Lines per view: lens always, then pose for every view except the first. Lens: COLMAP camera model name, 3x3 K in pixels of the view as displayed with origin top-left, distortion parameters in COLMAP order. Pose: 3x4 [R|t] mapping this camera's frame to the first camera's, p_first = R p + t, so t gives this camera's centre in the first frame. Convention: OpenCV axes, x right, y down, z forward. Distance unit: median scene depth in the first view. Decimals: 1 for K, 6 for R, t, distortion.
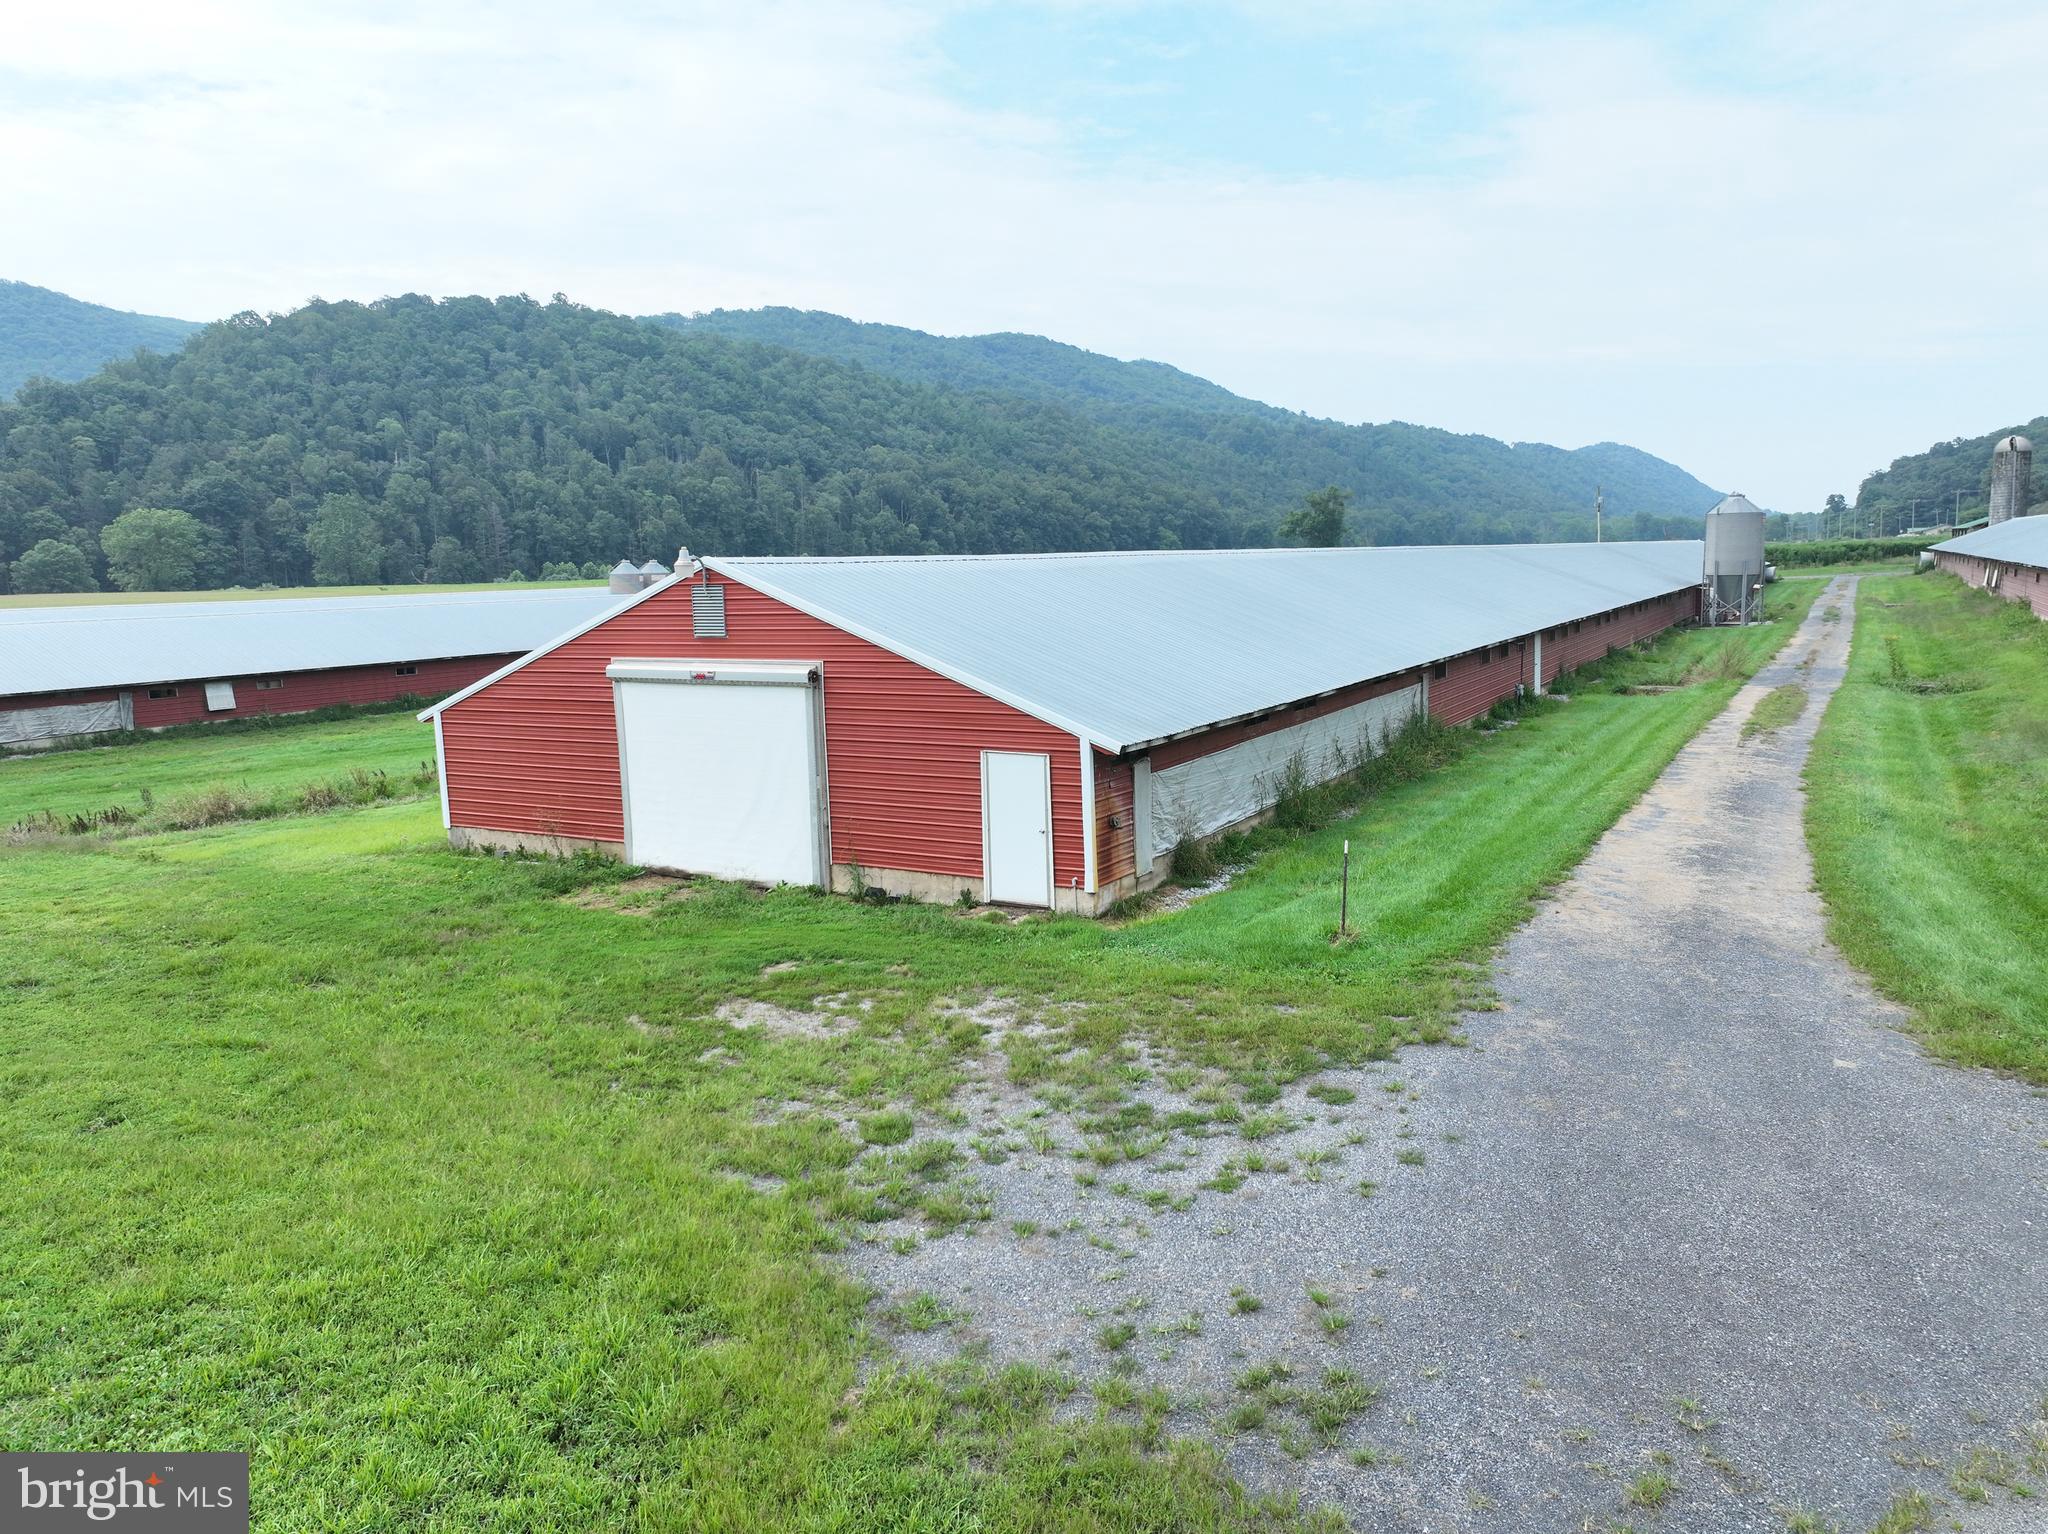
lens RADIAL K [[1440.7, 0, 1034.9], [0, 1440.7, 761.5], [0, 0, 1]] dist [-0.004284, 0.023194]
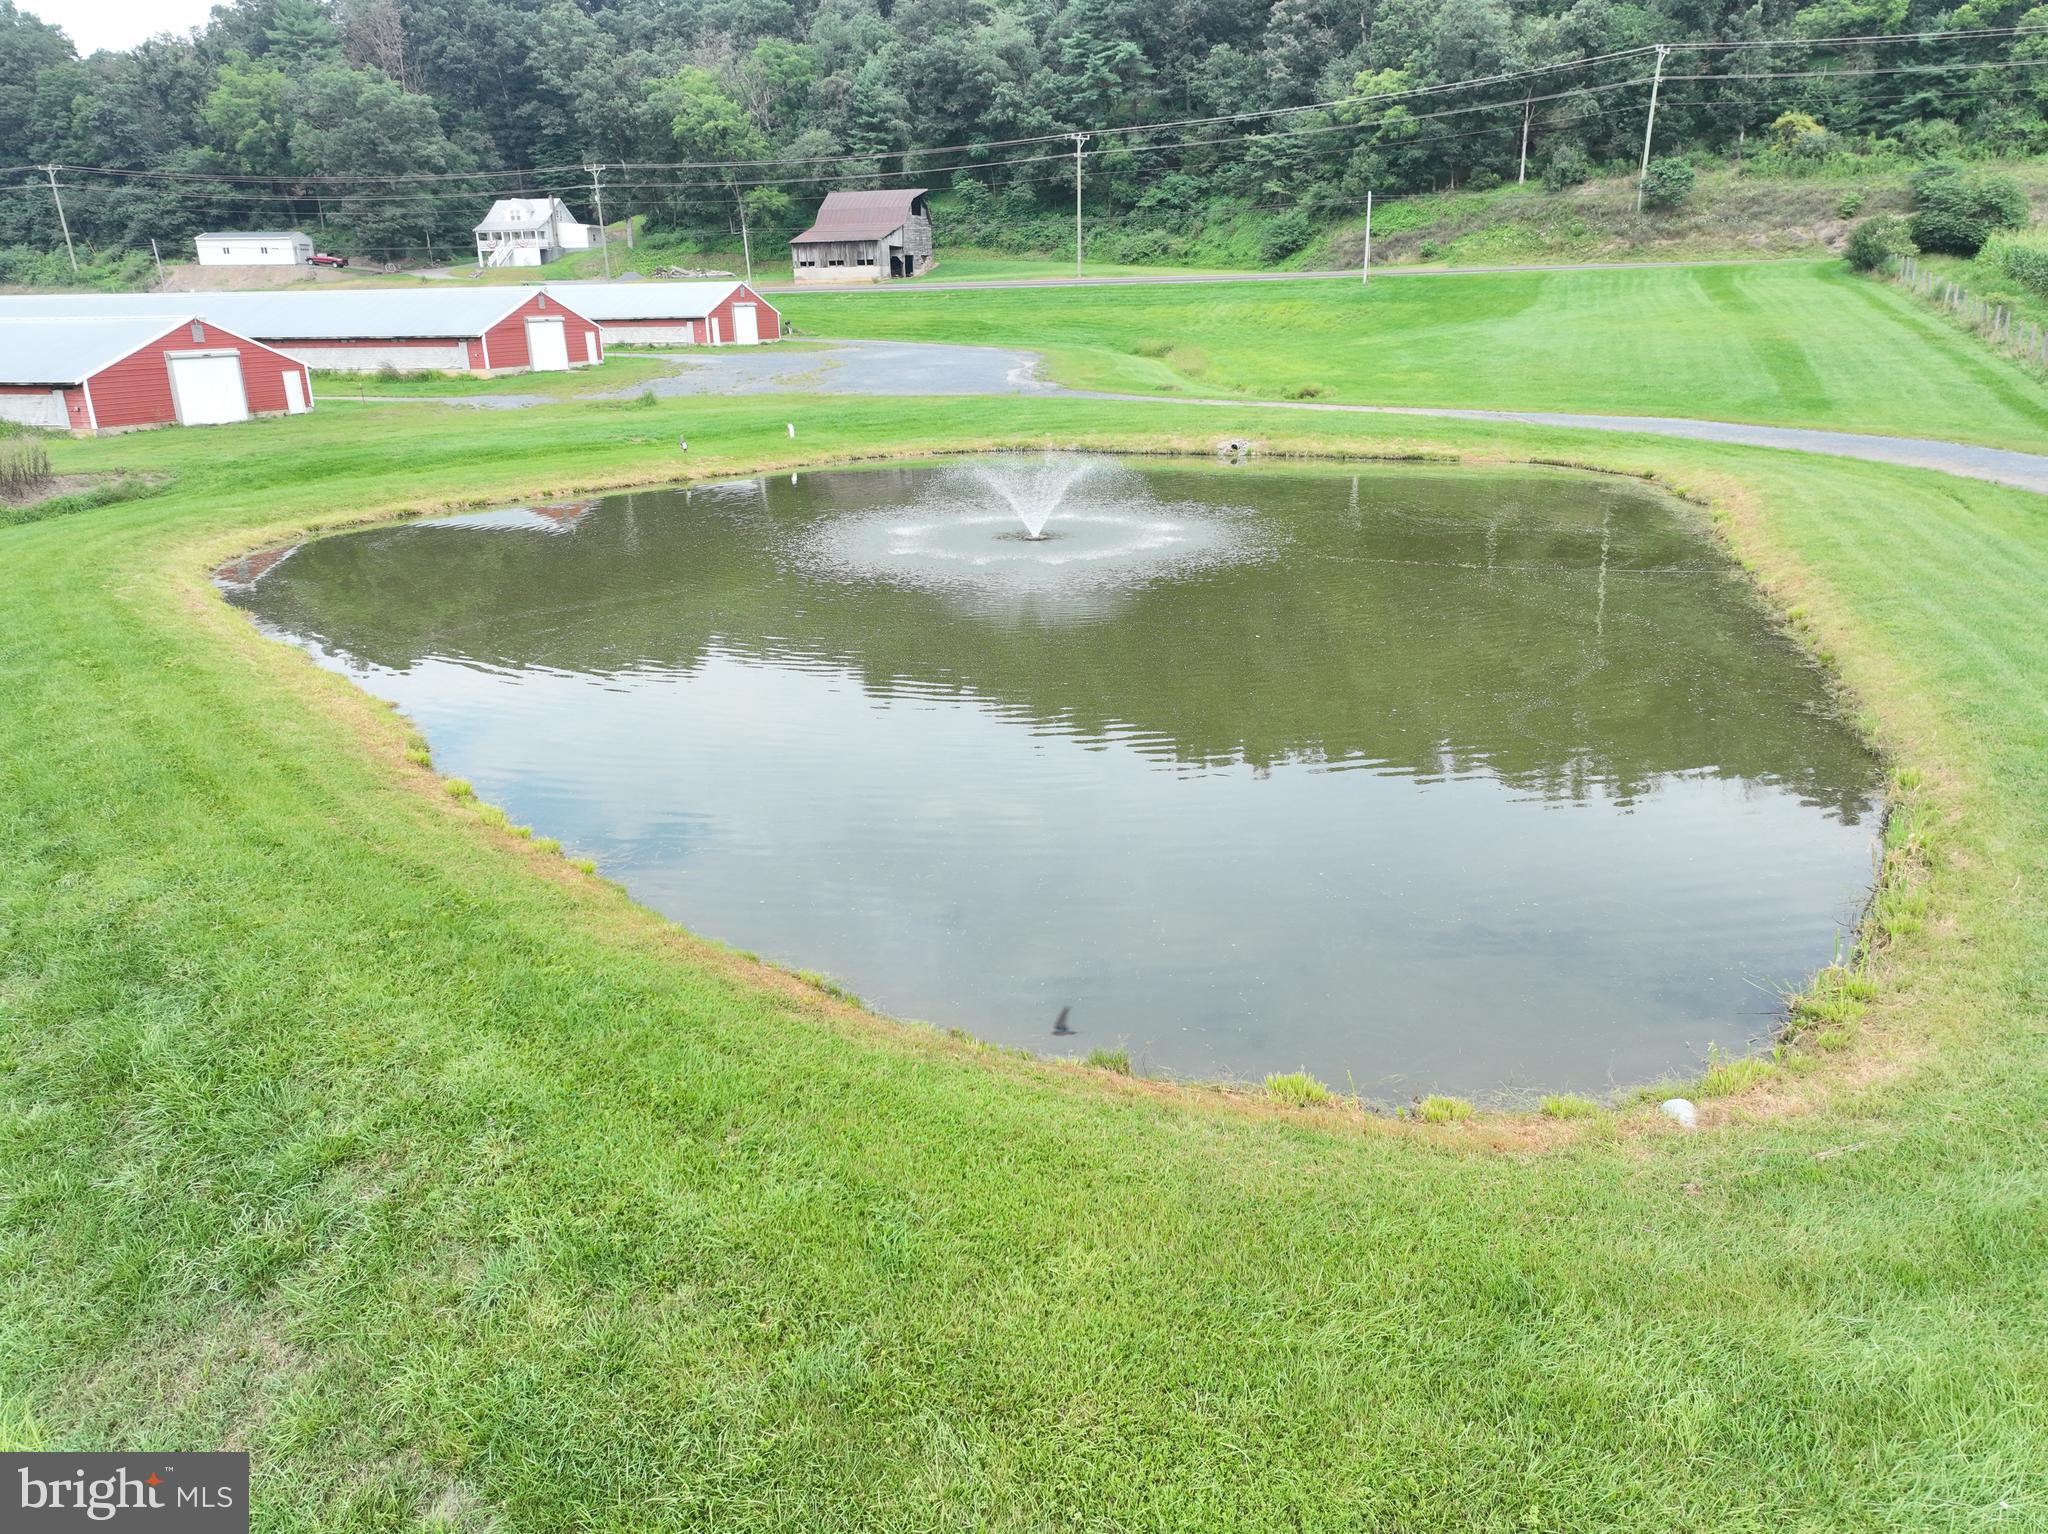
lens RADIAL K [[1440.7, 0, 1032.2], [0, 1440.7, 763.7], [0, 0, 1]] dist [-0.004284, 0.023194]
pose [[-0.242698, -0.269340, 0.931962, -0.189637], [0.158725, 0.936714, 0.312047, 0.003769], [-0.957029, 0.223659, -0.184588, 0.004368]]
